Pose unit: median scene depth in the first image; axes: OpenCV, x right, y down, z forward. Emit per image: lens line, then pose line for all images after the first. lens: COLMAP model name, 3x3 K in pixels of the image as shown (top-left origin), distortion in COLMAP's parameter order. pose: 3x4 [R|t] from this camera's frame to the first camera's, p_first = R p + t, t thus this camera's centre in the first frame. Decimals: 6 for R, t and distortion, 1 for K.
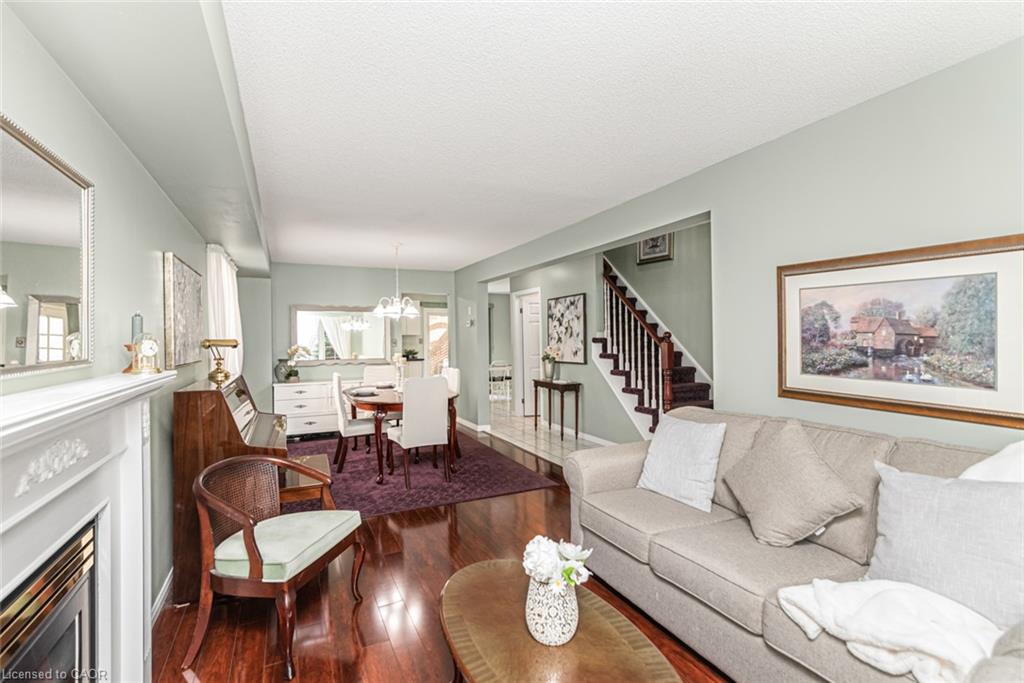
lens RADIAL K [[477.3, 0, 513.2], [0, 477.3, 344.2], [0, 0, 1]] dist [0.029187, 0.000955]
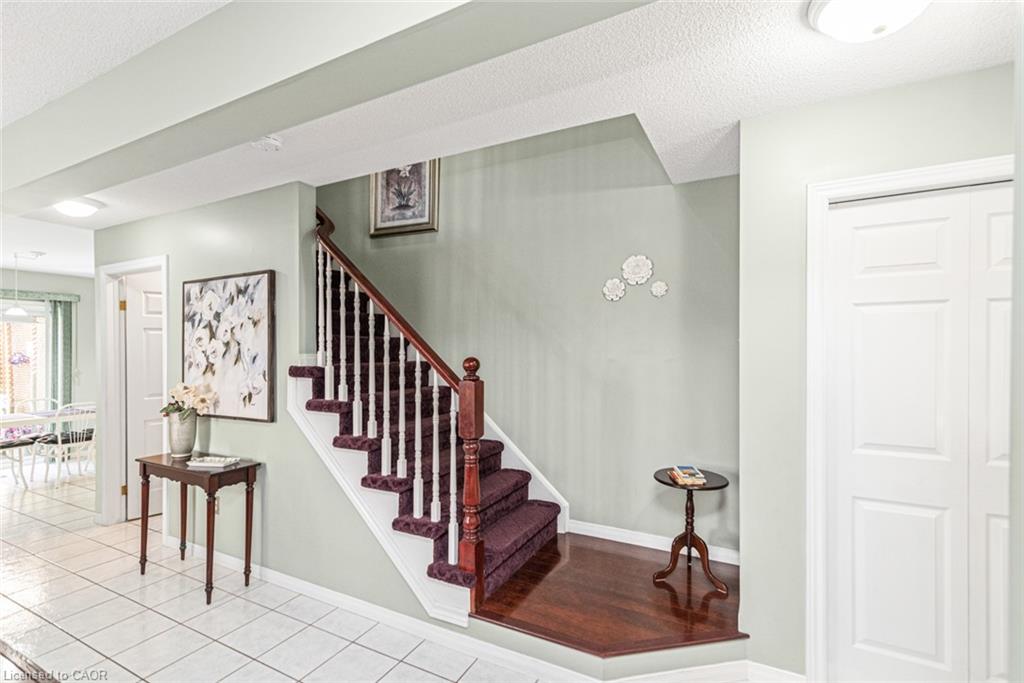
lens RADIAL K [[471.7, 0, 512.0], [0, 471.7, 341.5], [0, 0, 1]] dist [0.000099, -0.000199]
pose [[0.801863, 0.017854, 0.597241, 0.060779], [0.001959, 0.999470, -0.032507, -0.020867], [-0.597505, 0.027236, 0.801403, 0.471130]]
